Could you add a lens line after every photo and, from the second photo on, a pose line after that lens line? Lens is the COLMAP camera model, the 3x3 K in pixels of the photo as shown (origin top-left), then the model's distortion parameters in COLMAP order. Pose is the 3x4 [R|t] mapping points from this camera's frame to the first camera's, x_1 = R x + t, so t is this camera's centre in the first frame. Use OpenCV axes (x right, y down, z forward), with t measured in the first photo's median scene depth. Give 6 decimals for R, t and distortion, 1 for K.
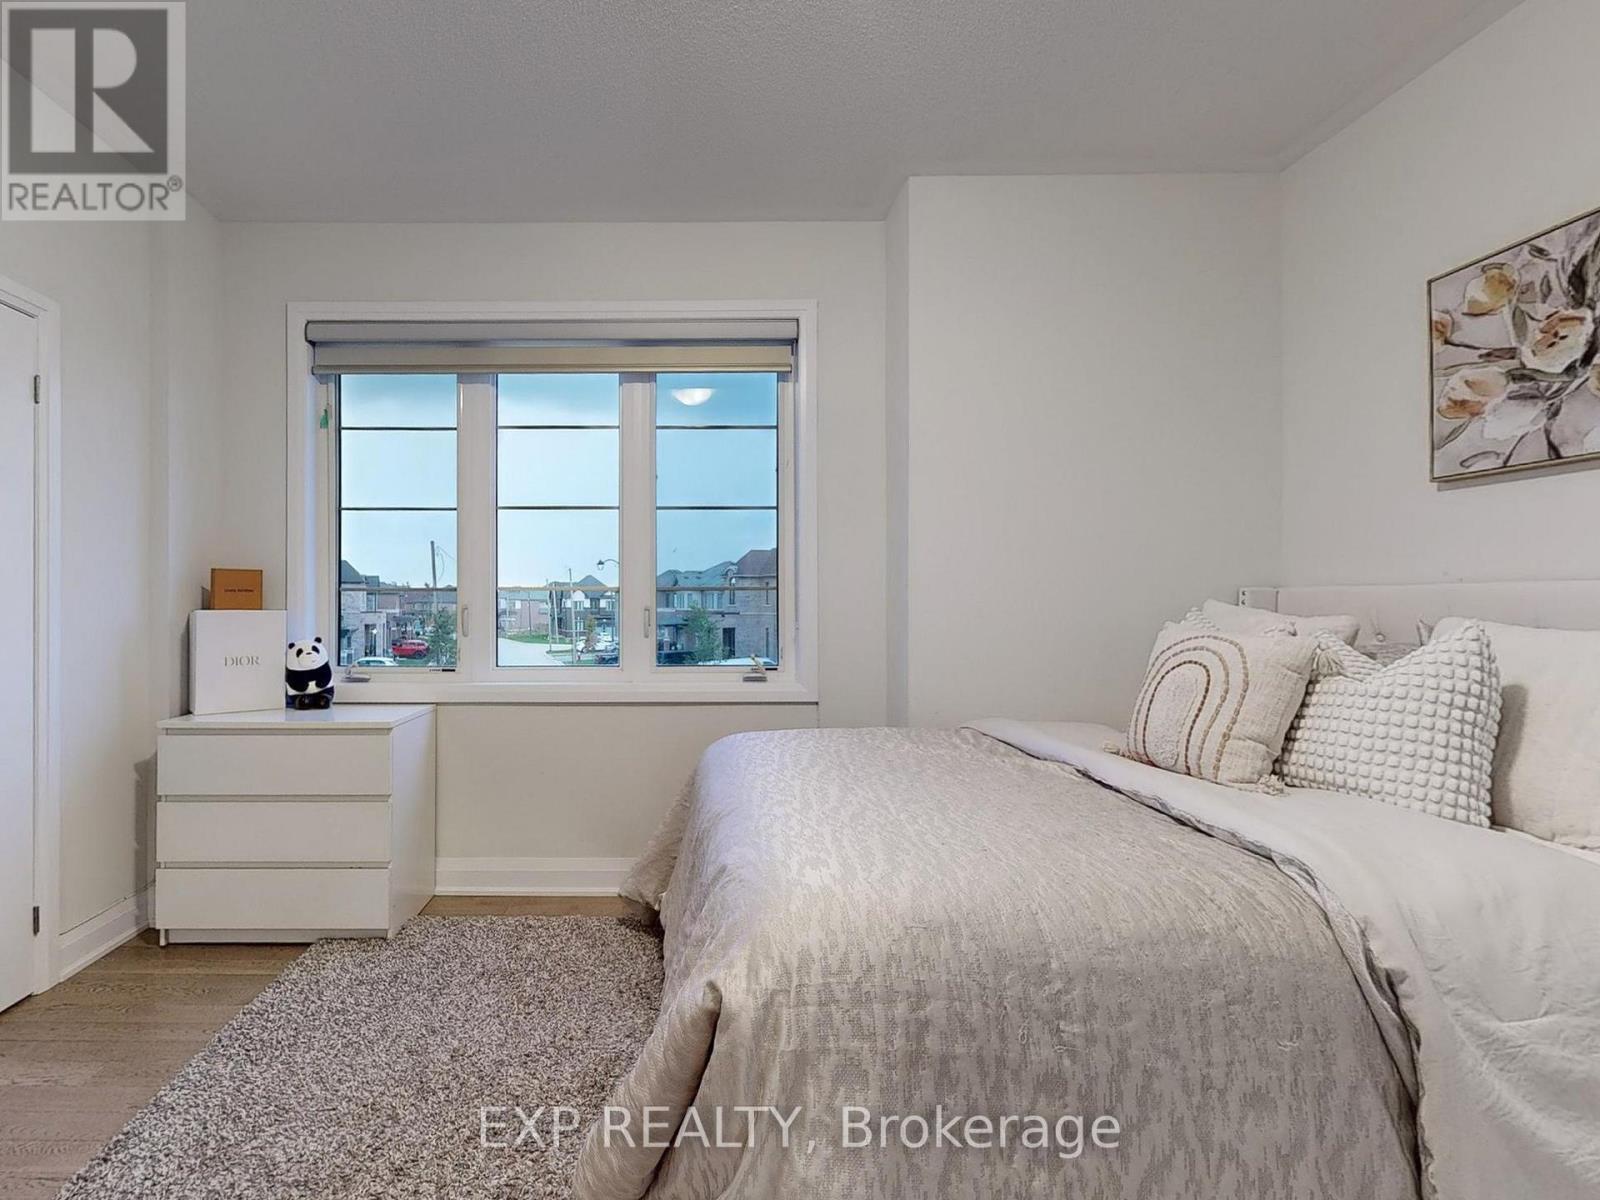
lens RADIAL K [[801.9, 0, 799.1], [0, 801.9, 603.7], [0, 0, 1]] dist [-0.017159, -0.000424]
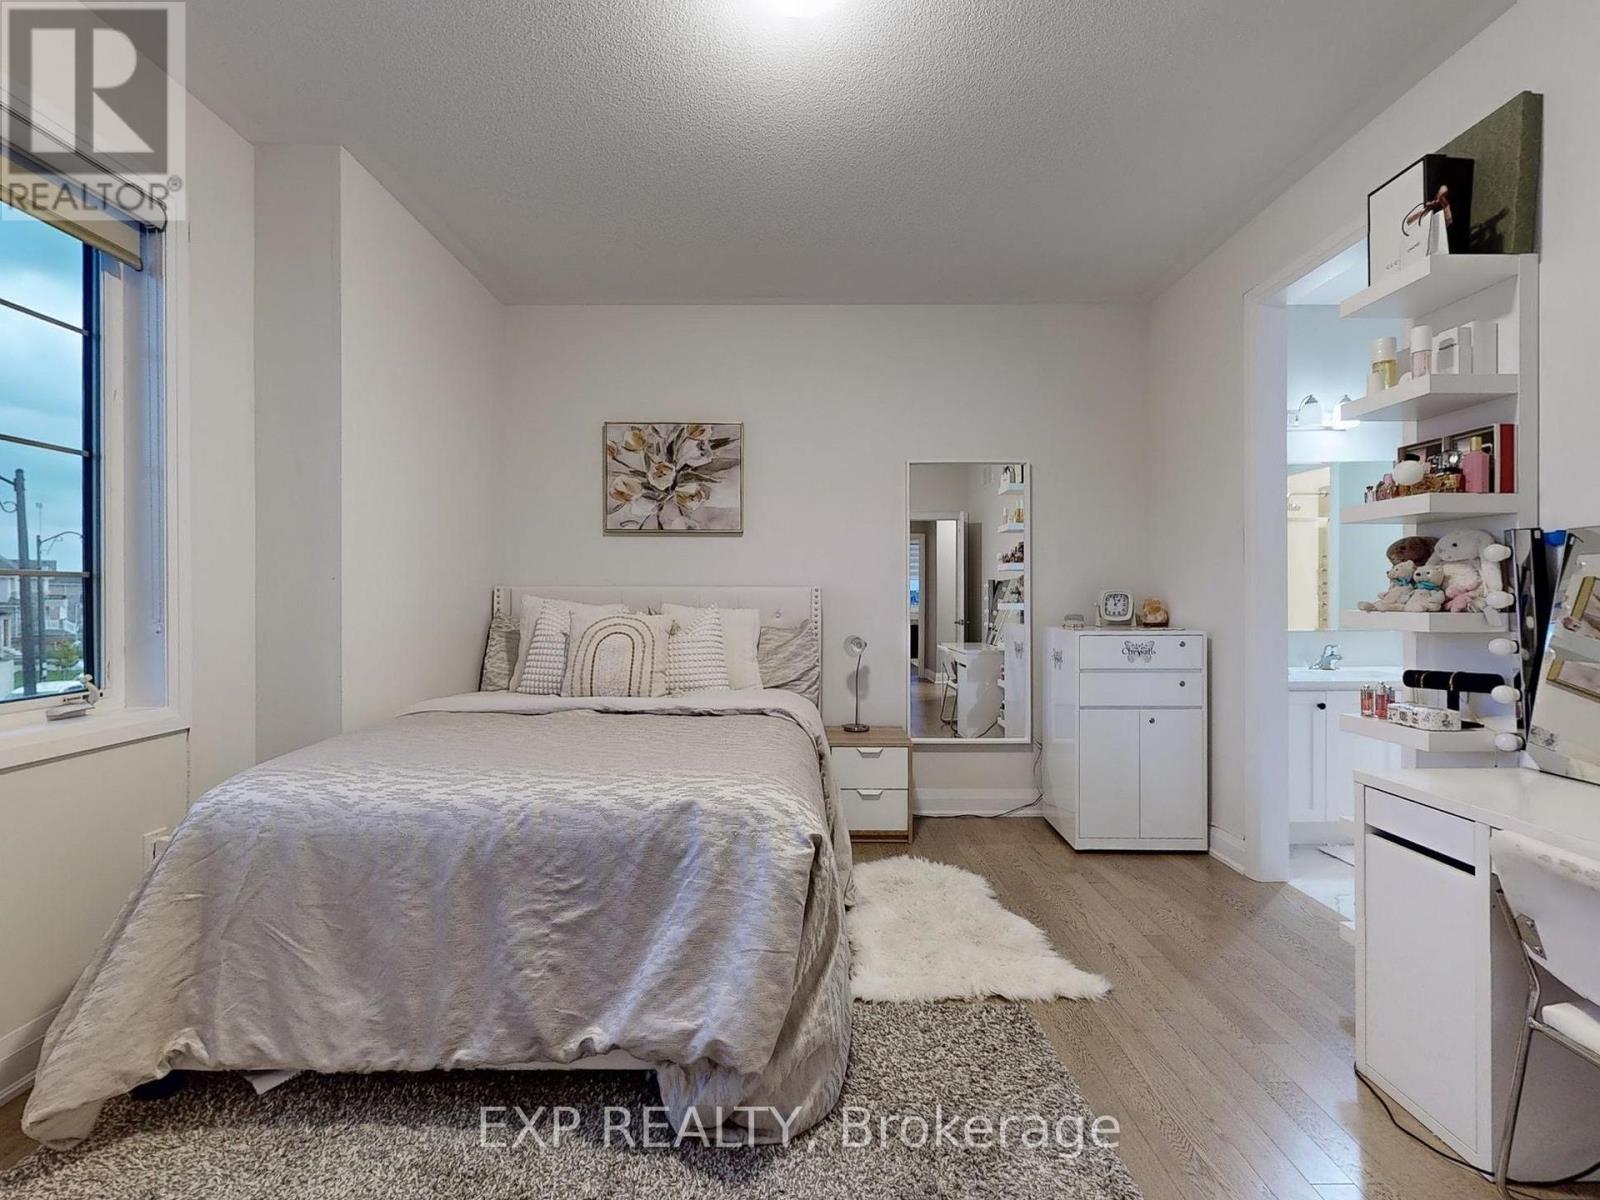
lens RADIAL K [[689.0, 0, 796.8], [0, 689.0, 597.5], [0, 0, 1]] dist [-0.002974, -0.000557]
pose [[-0.004960, -0.004728, 0.999977, -0.891568], [-0.003264, 0.999984, 0.004712, -0.008214], [-0.999982, -0.003240, -0.004976, 0.611554]]
